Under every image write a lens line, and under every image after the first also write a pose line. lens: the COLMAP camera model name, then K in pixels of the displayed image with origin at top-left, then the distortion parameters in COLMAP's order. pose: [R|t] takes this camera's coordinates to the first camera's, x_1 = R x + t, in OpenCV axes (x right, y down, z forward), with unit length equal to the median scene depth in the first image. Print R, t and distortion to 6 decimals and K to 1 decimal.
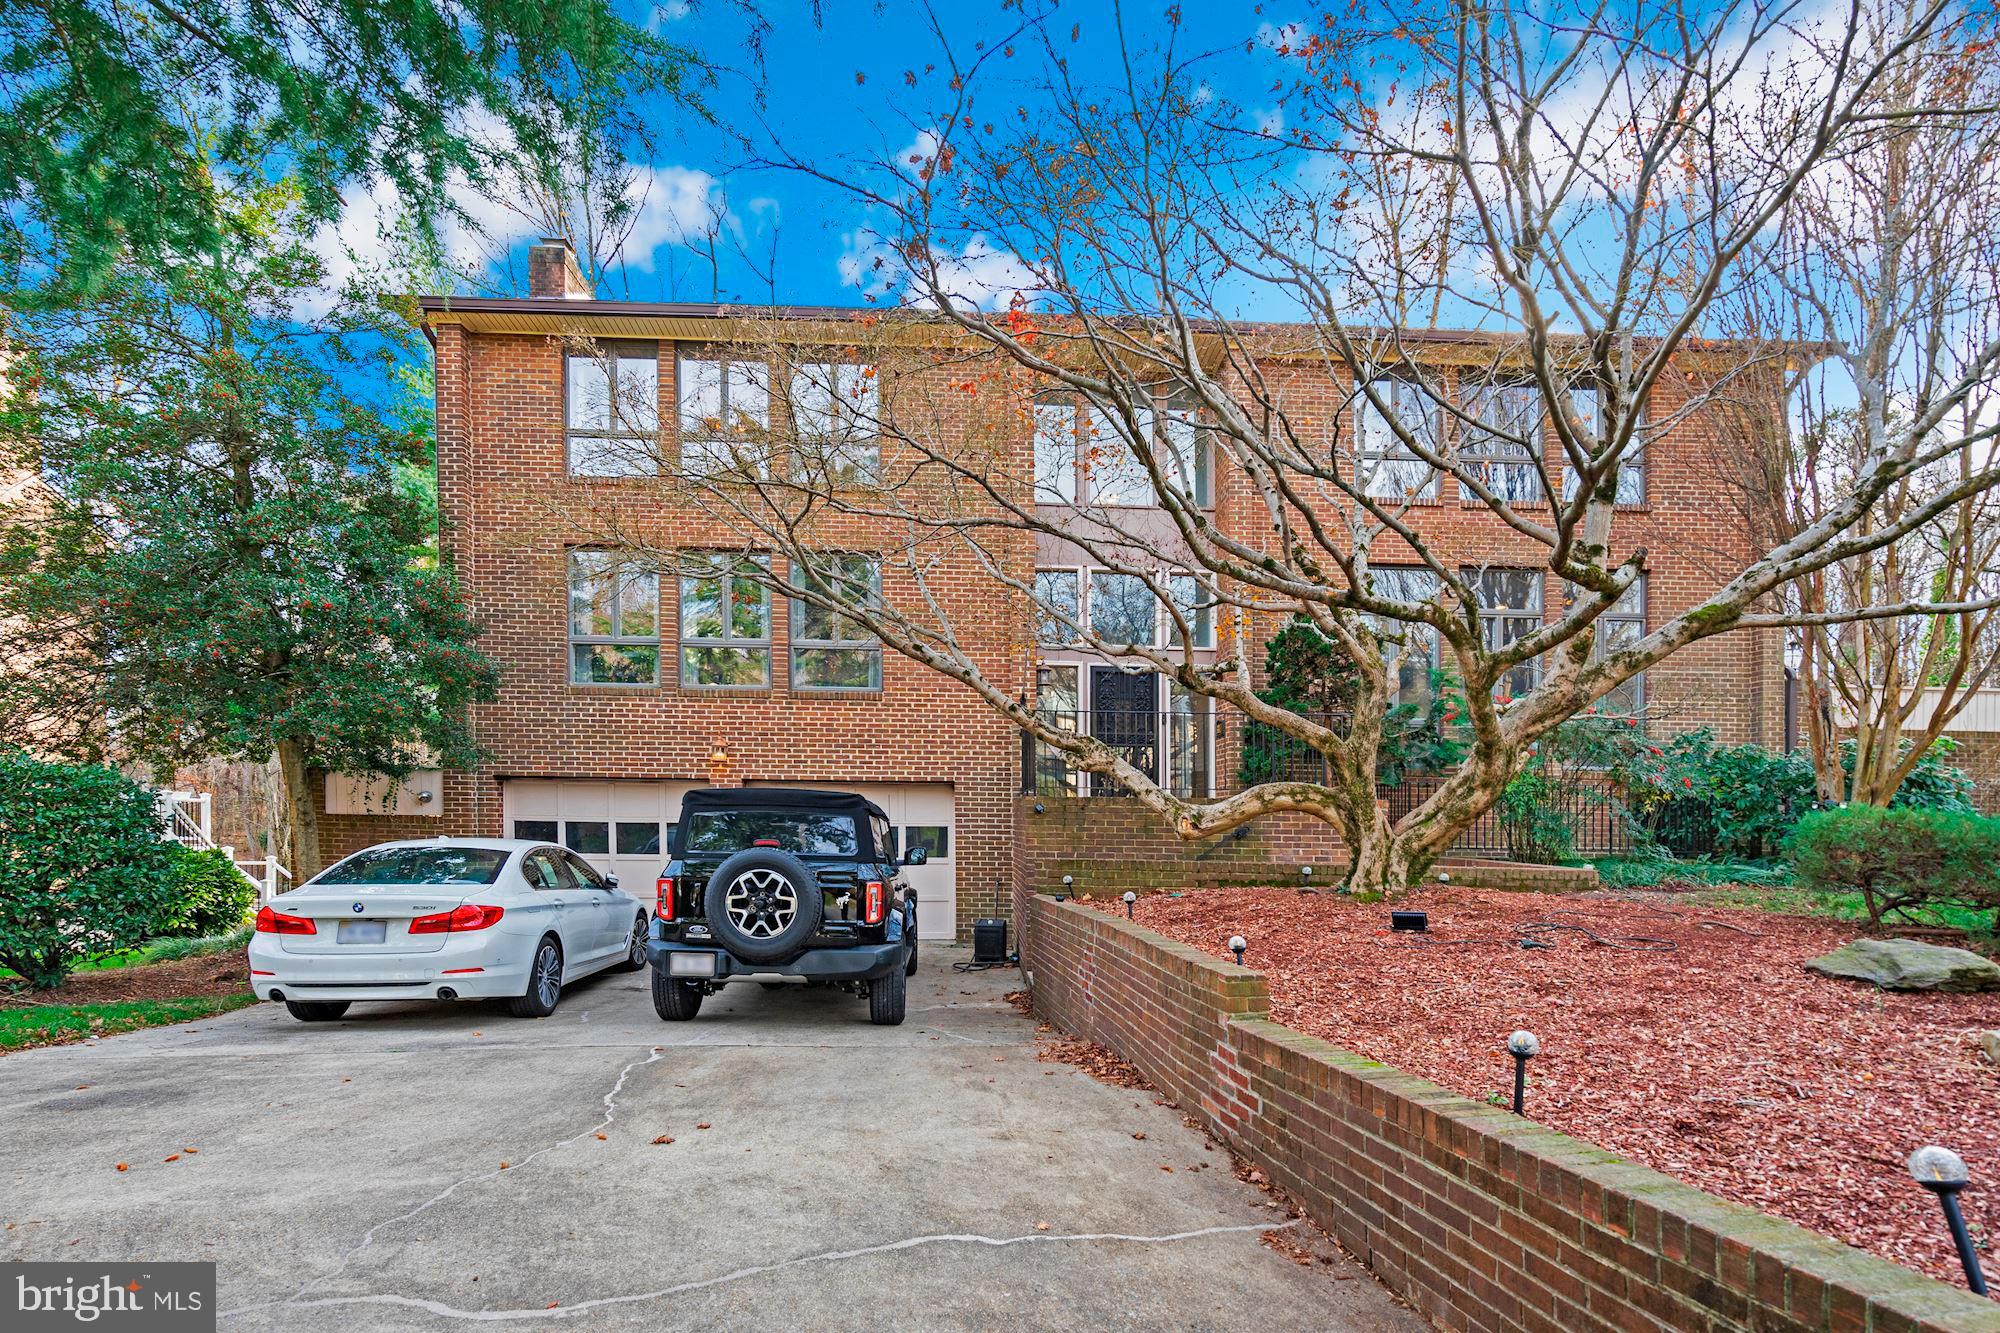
lens RADIAL K [[923.5, 0, 985.0], [0, 923.5, 715.1], [0, 0, 1]] dist [-0.044031, 0.011280]
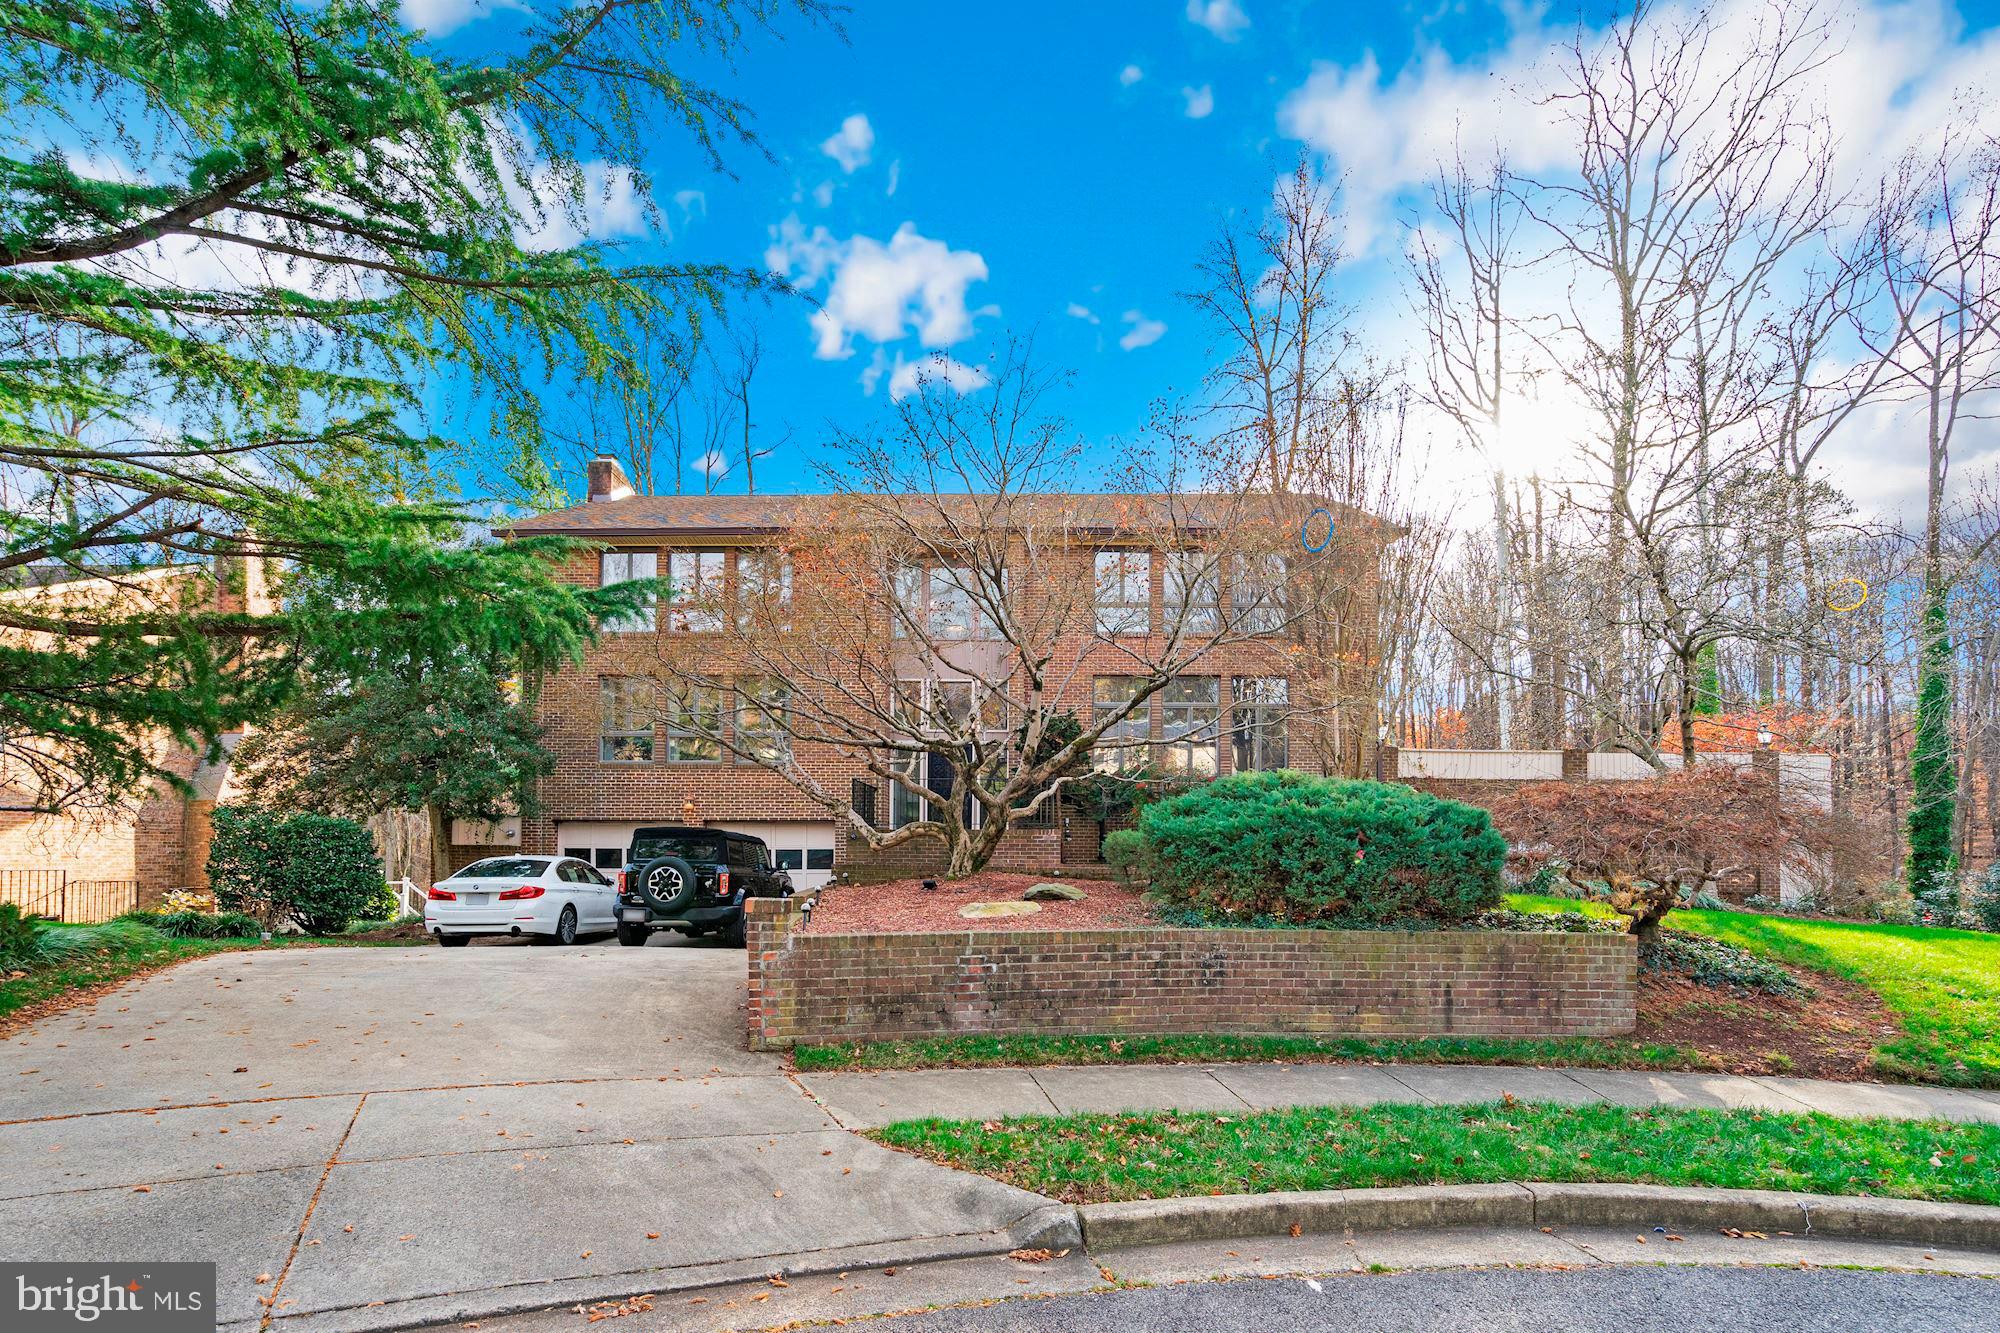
lens RADIAL K [[923.5, 0, 1002.2], [0, 923.5, 665.7], [0, 0, 1]] dist [-0.044031, 0.011280]
pose [[0.997603, -0.025960, -0.064144, 0.526822], [0.020374, 0.996065, -0.086249, -0.071694], [0.066130, 0.084736, 0.994207, -0.828709]]
